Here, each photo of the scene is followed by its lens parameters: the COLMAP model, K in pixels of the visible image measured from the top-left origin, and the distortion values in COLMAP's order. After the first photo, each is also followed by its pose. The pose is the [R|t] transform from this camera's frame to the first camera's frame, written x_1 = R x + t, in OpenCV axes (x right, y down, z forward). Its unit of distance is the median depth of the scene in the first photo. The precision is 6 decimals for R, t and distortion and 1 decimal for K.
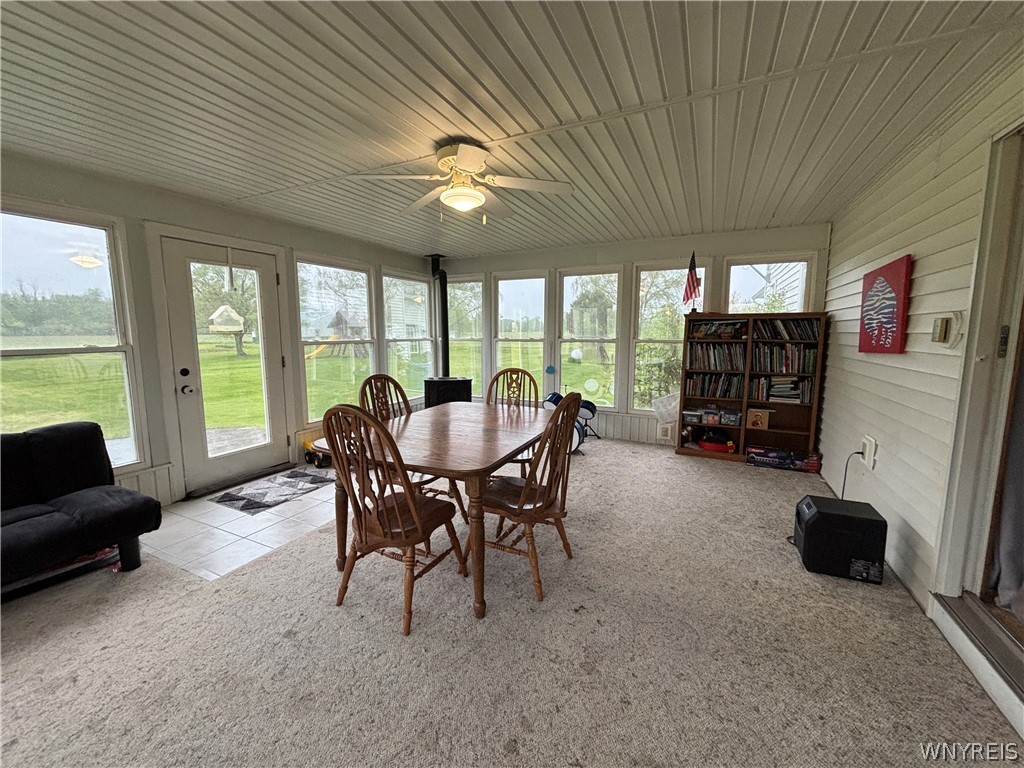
lens RADIAL K [[411.8, 0, 511.3], [0, 411.8, 382.0], [0, 0, 1]] dist [-0.001872, 0.000046]
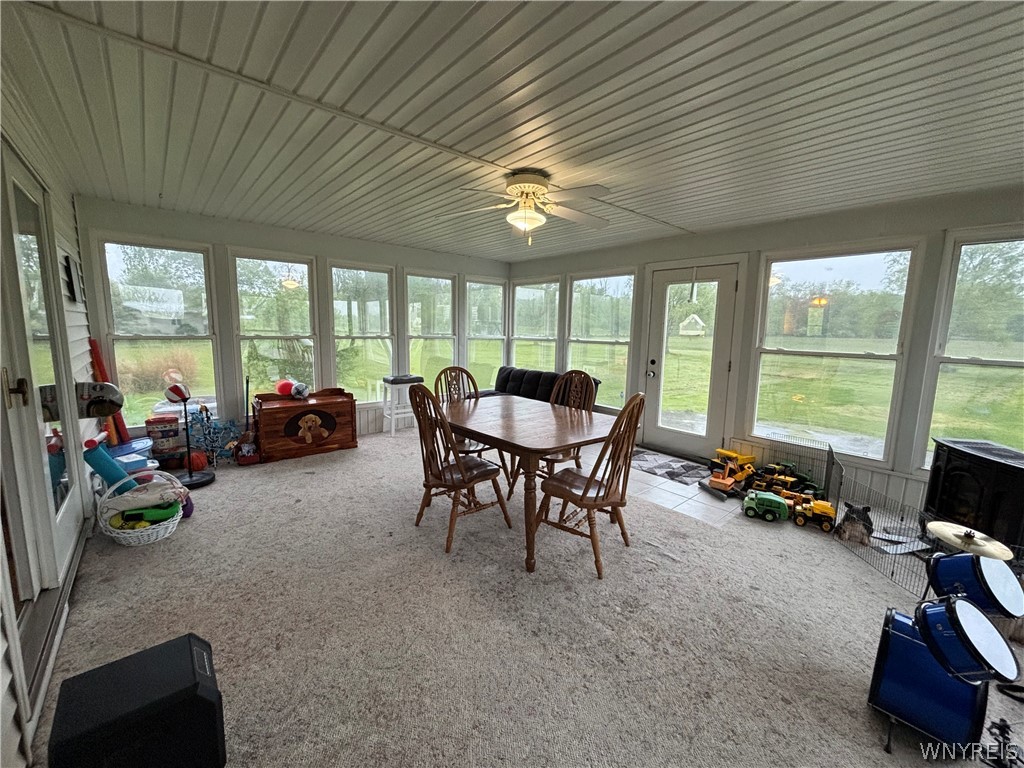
lens RADIAL K [[411.8, 0, 512.0], [0, 411.8, 382.5], [0, 0, 1]] dist [-0.001872, 0.000046]
pose [[-0.392285, 0.118605, -0.912165, 0.694735], [-0.132879, 0.973944, 0.183784, -0.145598], [0.910195, 0.193303, -0.366304, 1.026658]]
